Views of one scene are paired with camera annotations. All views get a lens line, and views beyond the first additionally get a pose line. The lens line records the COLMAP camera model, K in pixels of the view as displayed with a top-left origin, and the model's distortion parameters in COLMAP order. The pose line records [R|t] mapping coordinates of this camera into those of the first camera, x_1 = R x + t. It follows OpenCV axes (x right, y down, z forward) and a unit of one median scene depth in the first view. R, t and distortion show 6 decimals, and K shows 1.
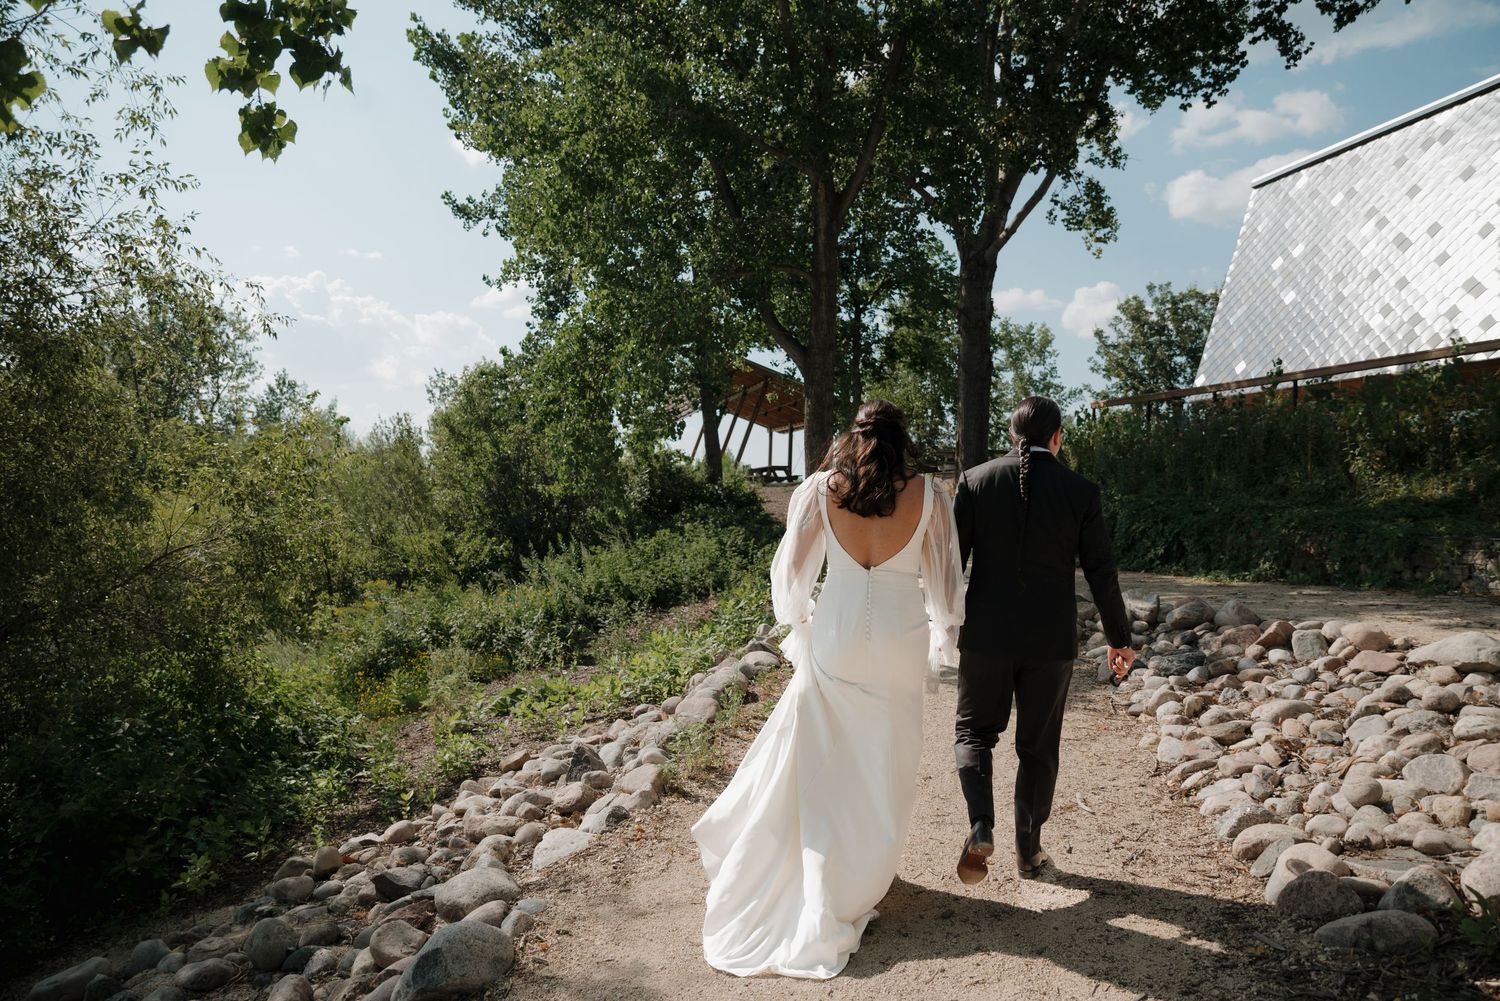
lens RADIAL K [[1127.8, 0, 752.8], [0, 1127.8, 499.9], [0, 0, 1]] dist [-0.117394, 0.097230]
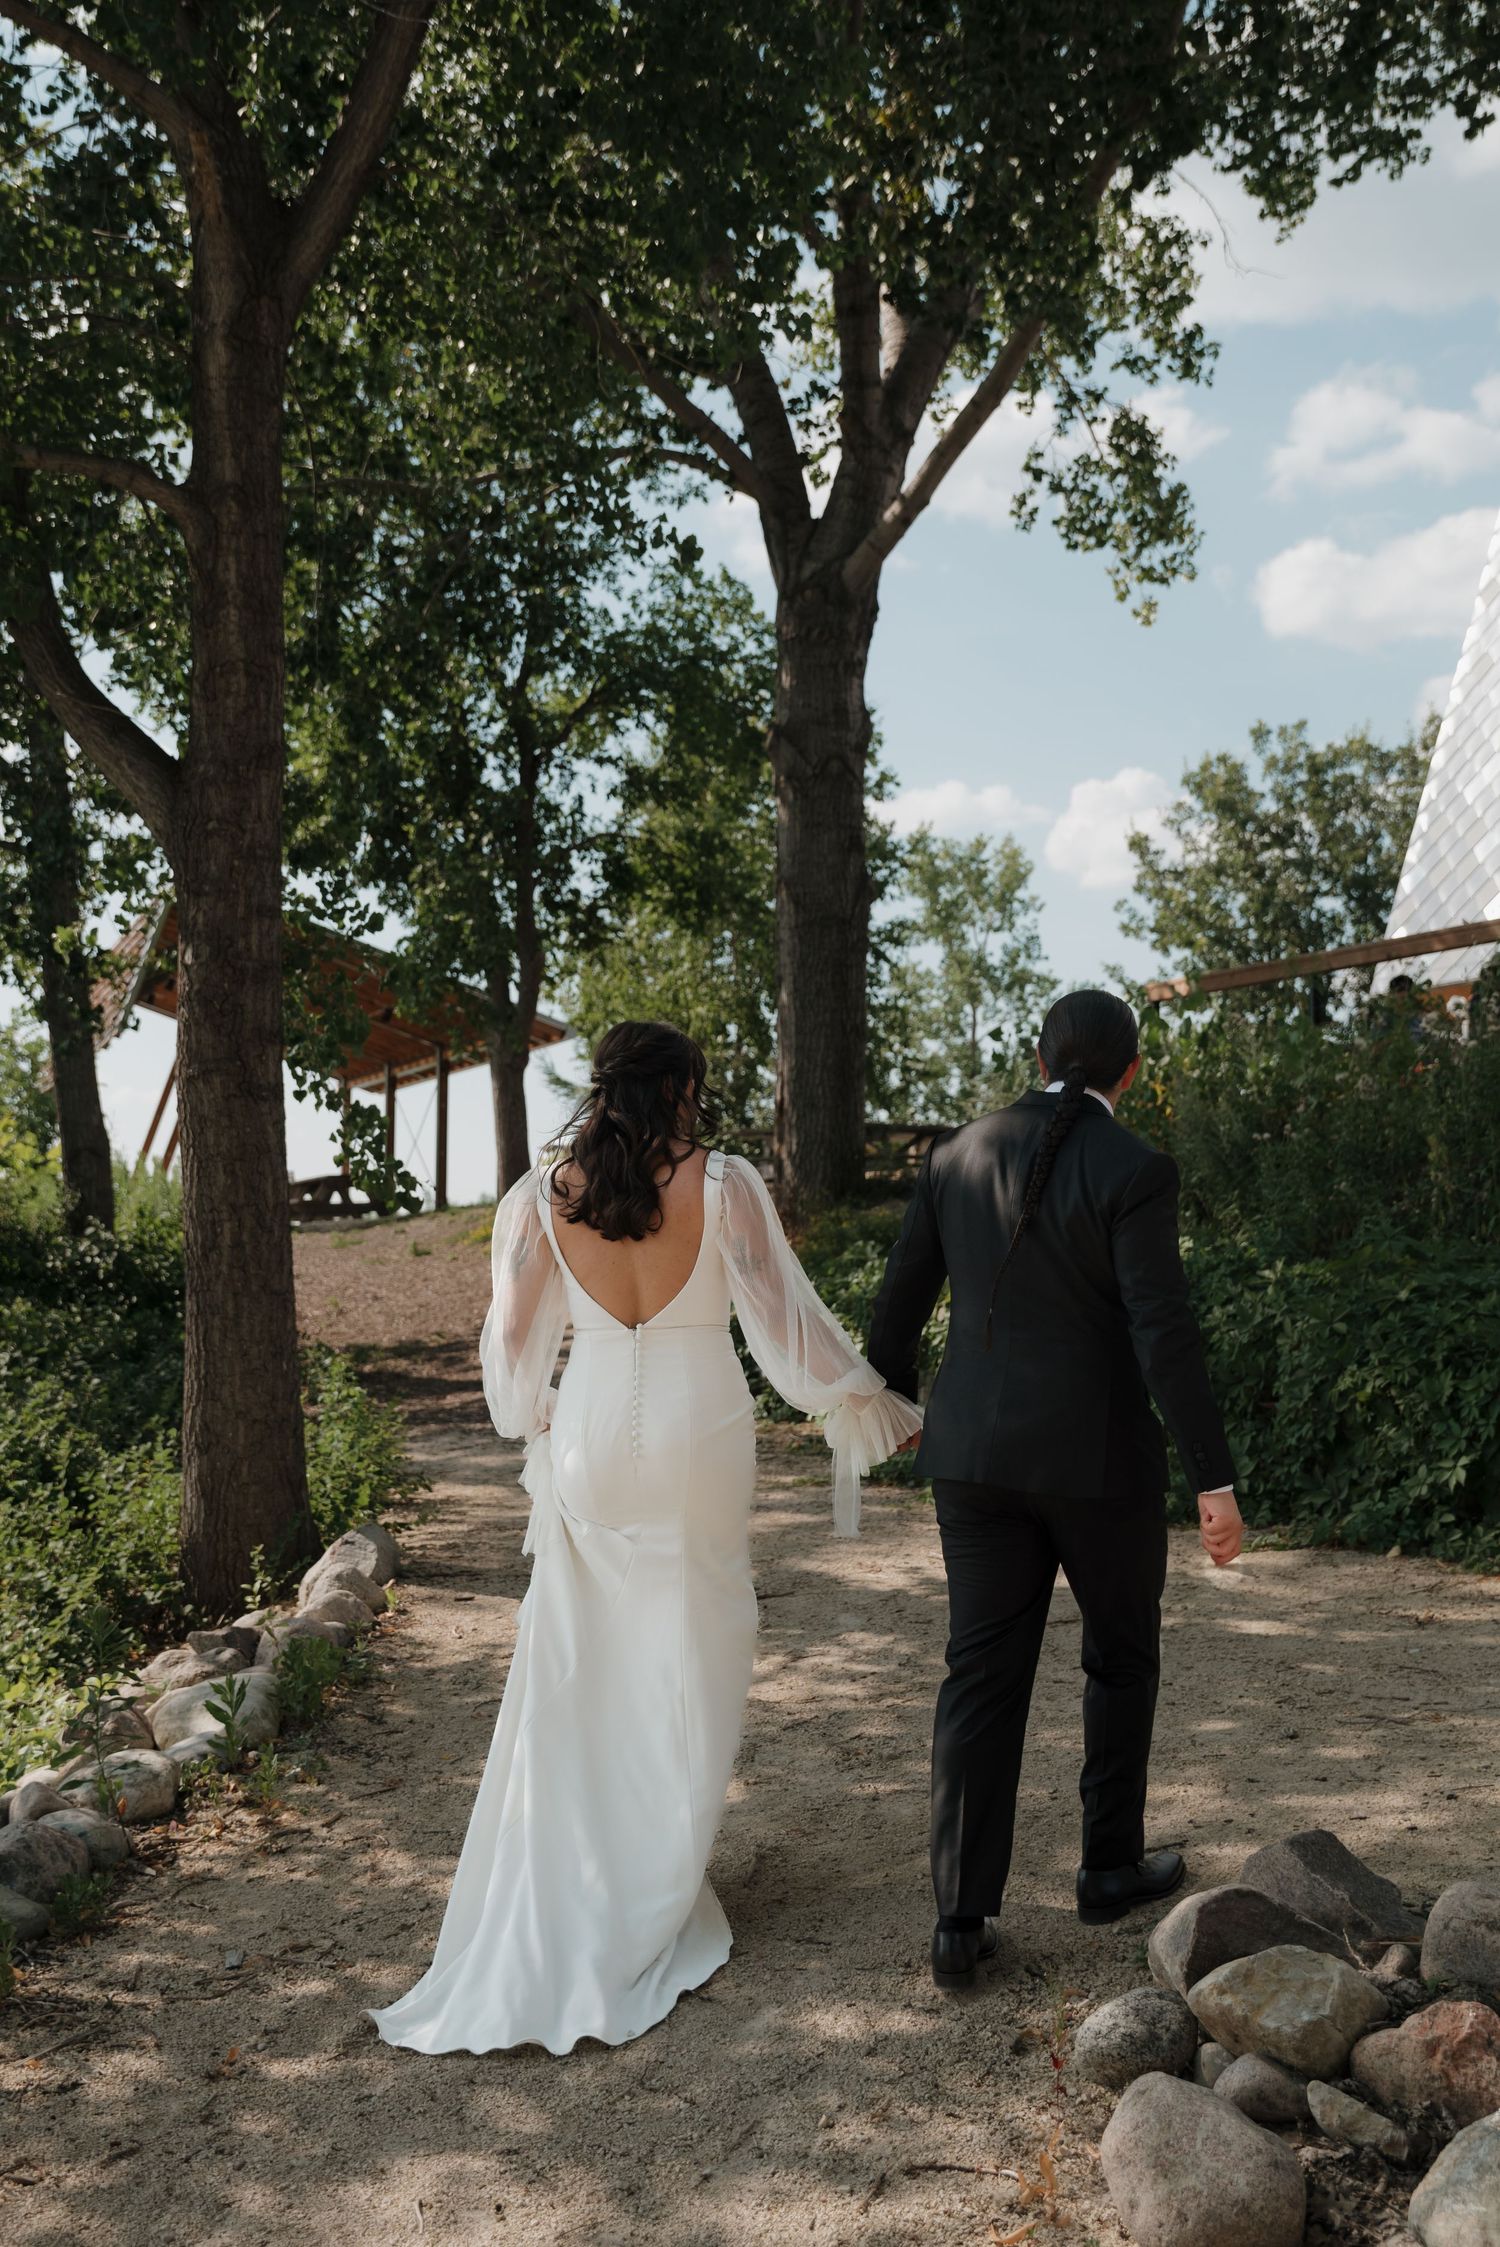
lens RADIAL K [[2282.9, 0, 748.2], [0, 2282.9, 1125.1], [0, 0, 1]] dist [-0.009375, -0.019602]
pose [[0.990305, -0.011989, 0.138391, 0.053480], [0.018598, 0.998743, -0.046556, -0.007581], [-0.137659, 0.048678, 0.989283, 0.210076]]
